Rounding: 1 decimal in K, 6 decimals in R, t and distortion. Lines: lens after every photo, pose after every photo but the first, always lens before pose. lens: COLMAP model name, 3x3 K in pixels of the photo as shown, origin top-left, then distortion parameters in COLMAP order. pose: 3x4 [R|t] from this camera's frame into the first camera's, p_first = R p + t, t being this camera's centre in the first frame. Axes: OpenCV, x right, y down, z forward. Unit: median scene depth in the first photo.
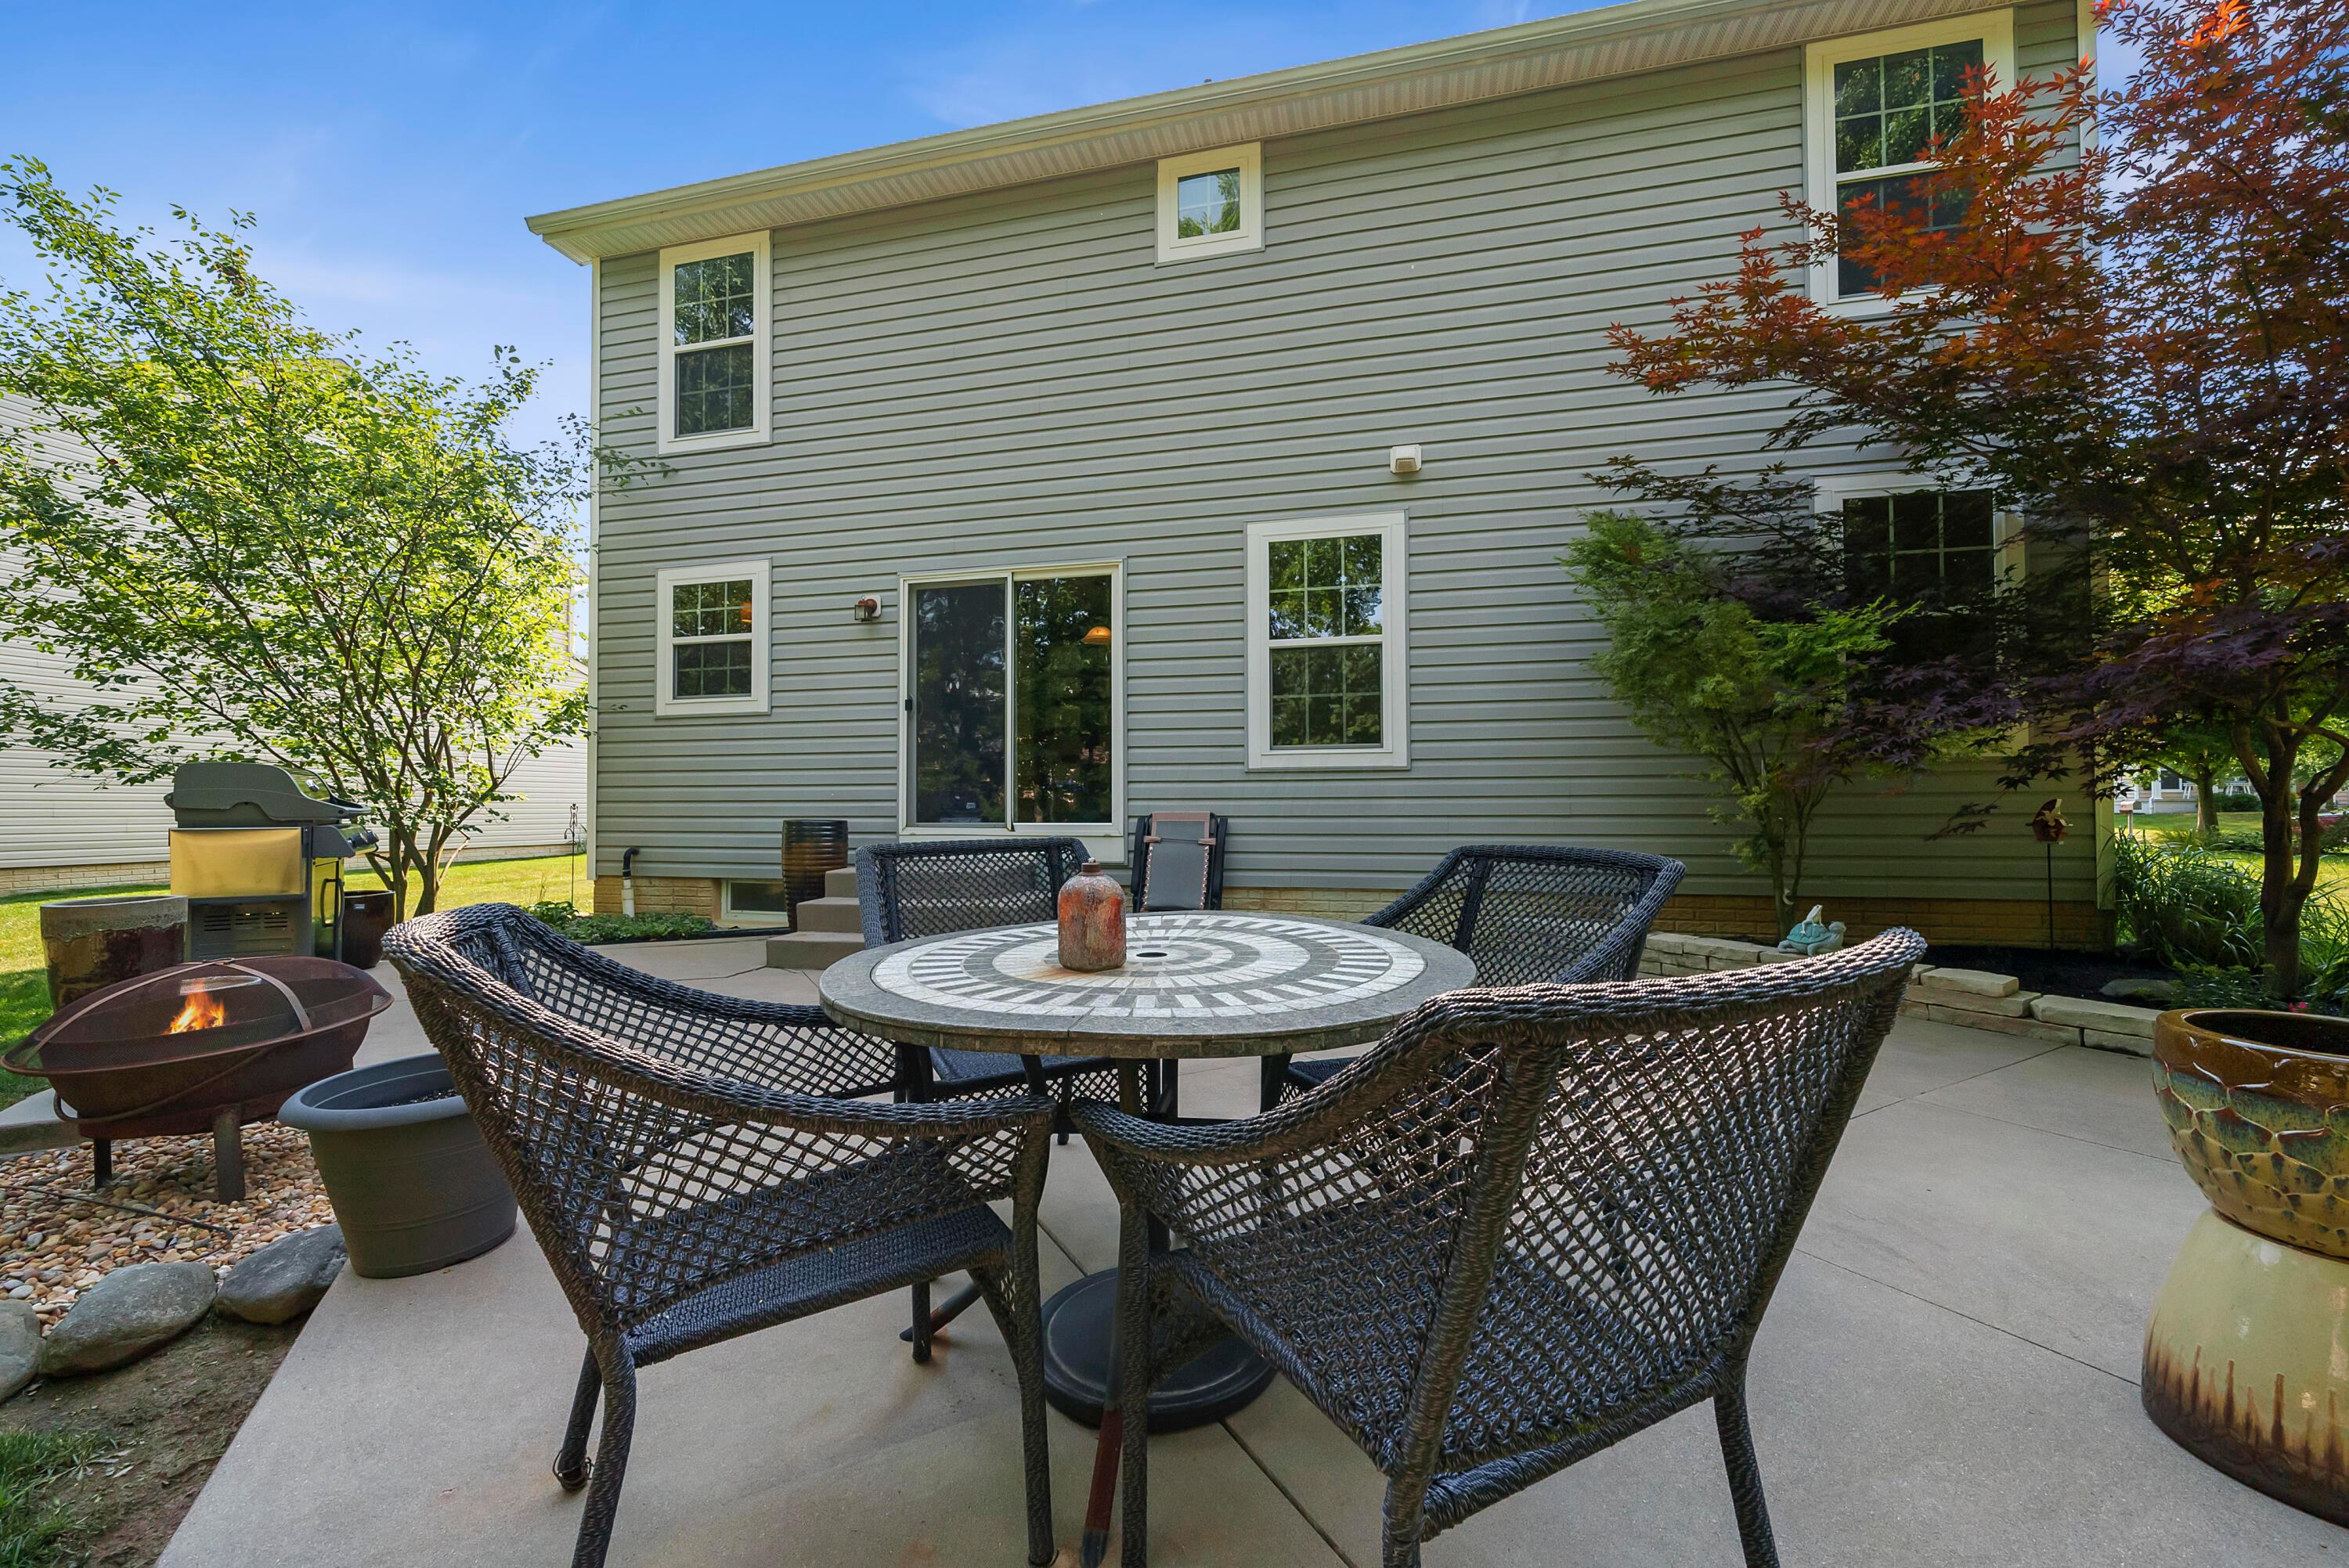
lens RADIAL K [[920.1, 0, 1174.5], [0, 920.1, 784.0], [0, 0, 1]] dist [0.000105, 0.000333]
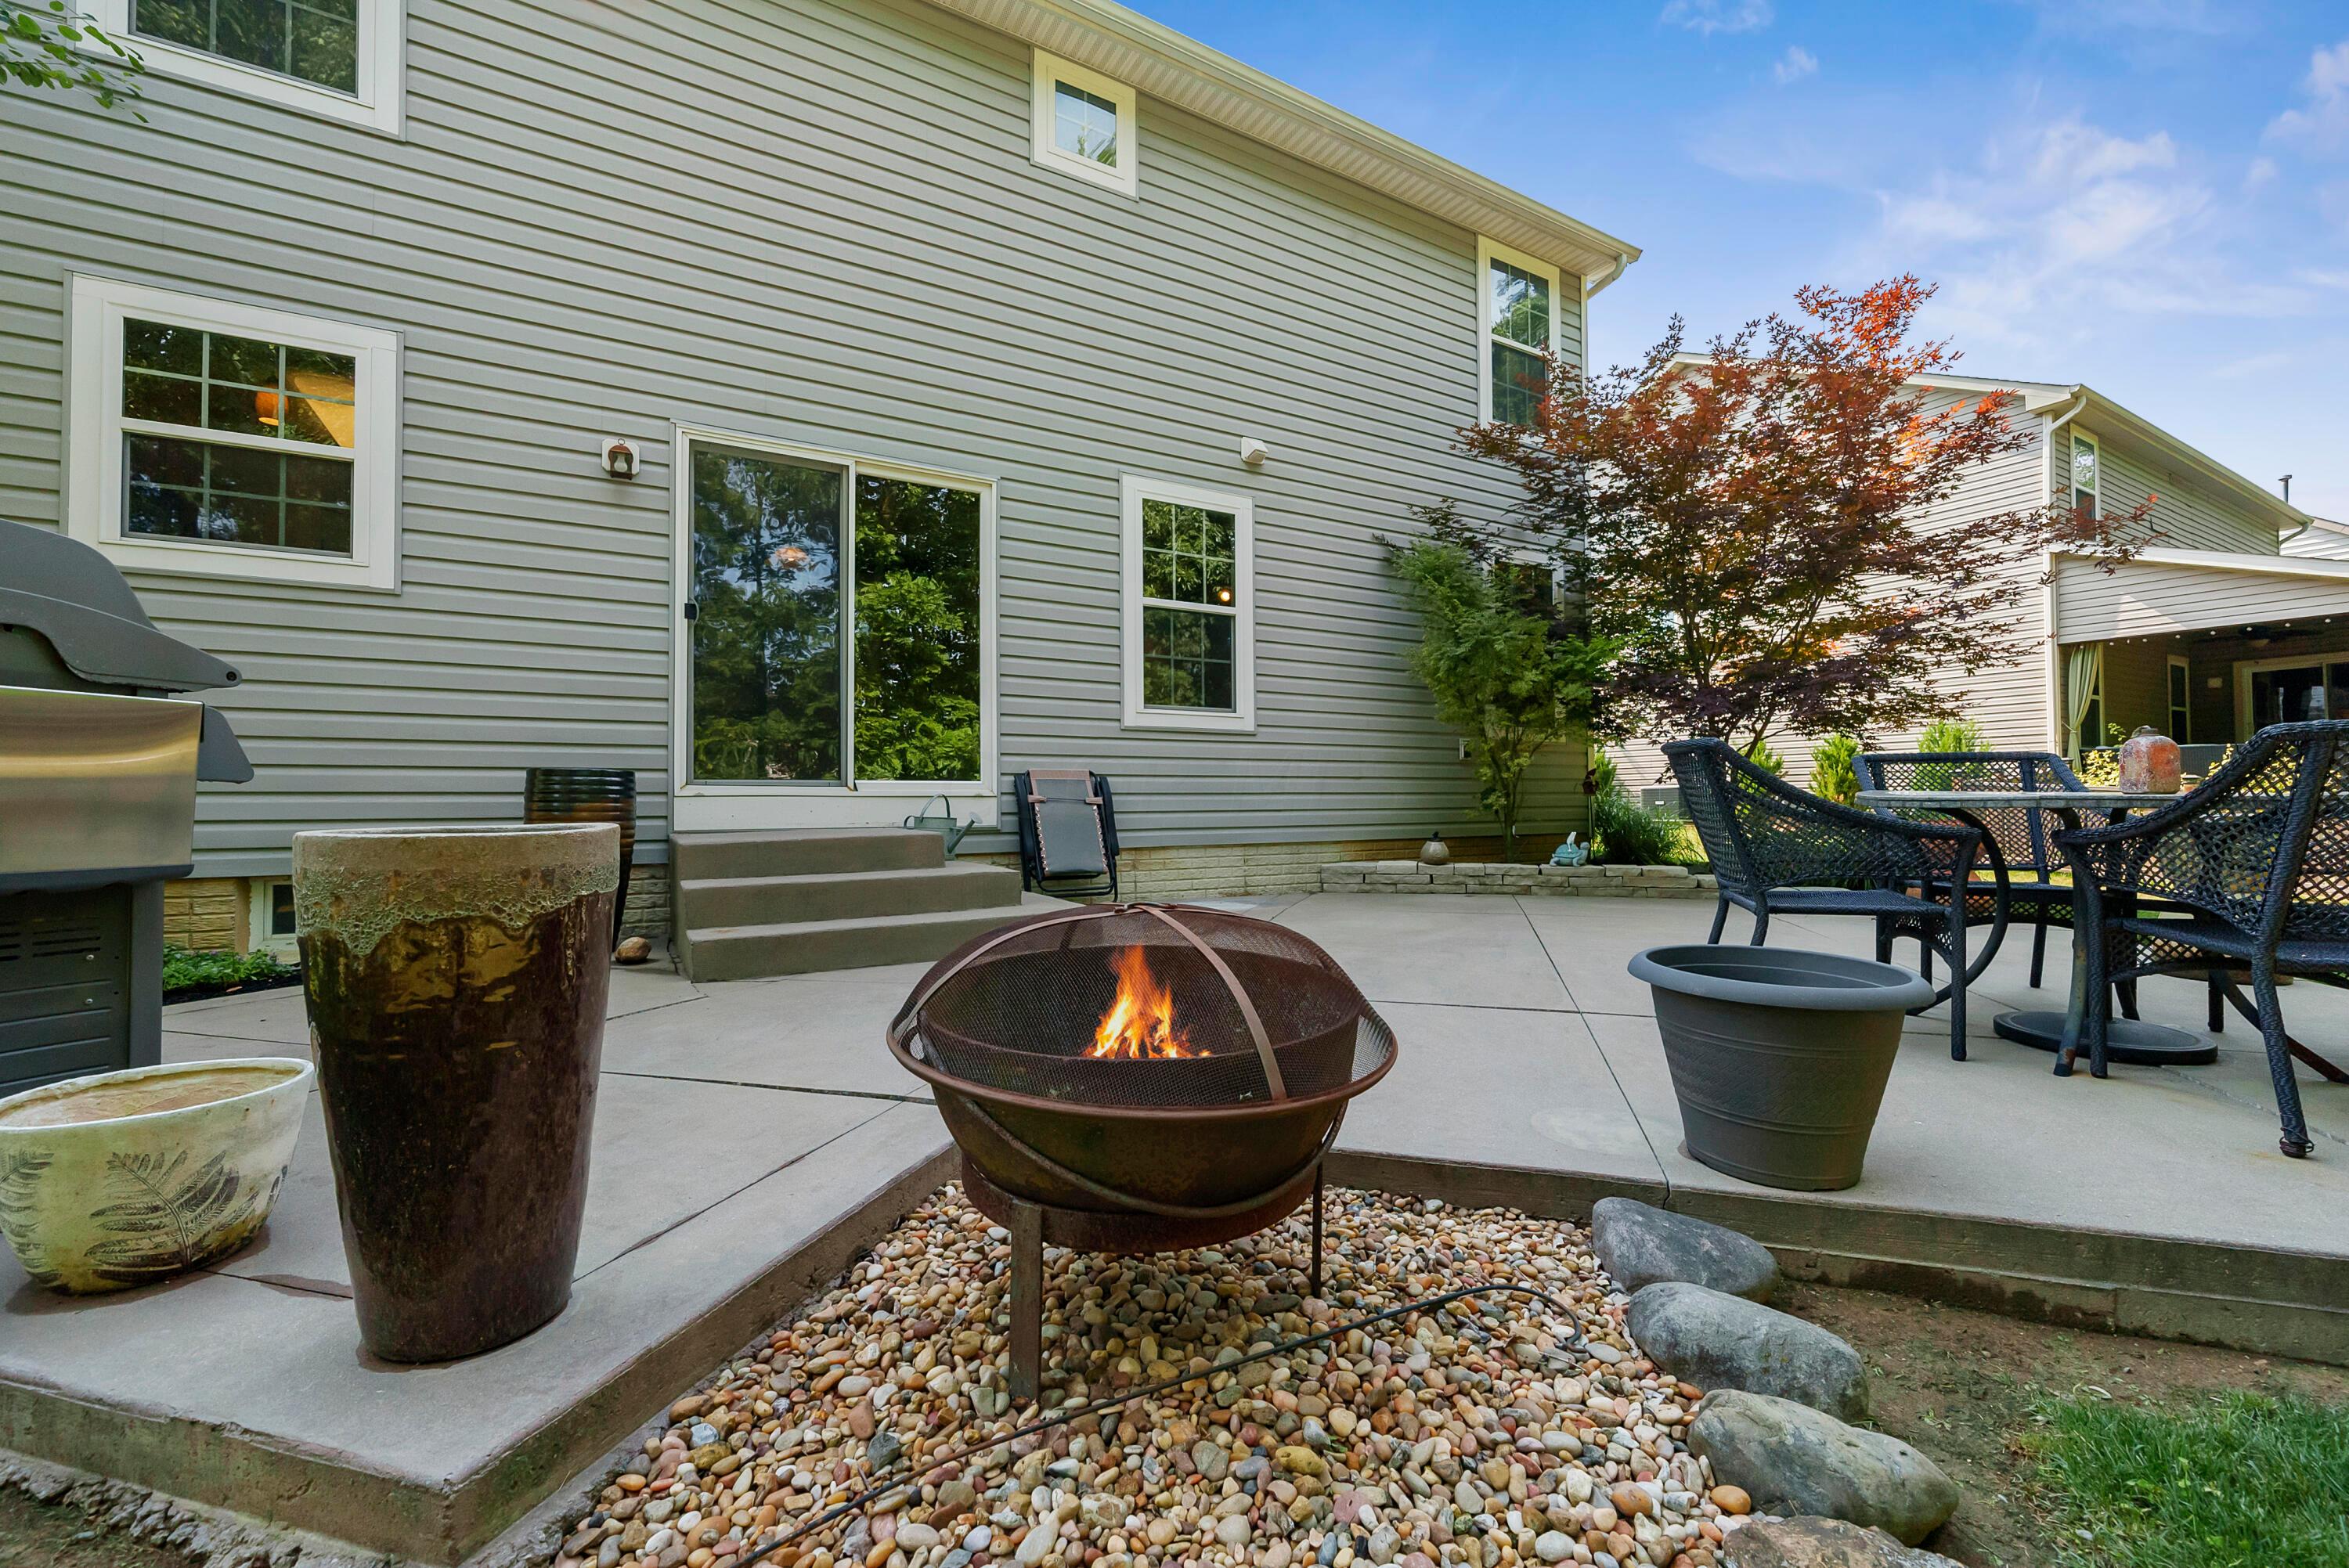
lens RADIAL K [[968.9, 0, 1166.6], [0, 968.9, 783.4], [0, 0, 1]] dist [0.000922, 0.000340]
pose [[0.713583, 0.016223, 0.700383, -0.595478], [-0.012033, 0.999868, -0.010901, 0.053874], [-0.700467, -0.000649, 0.713684, 0.236160]]
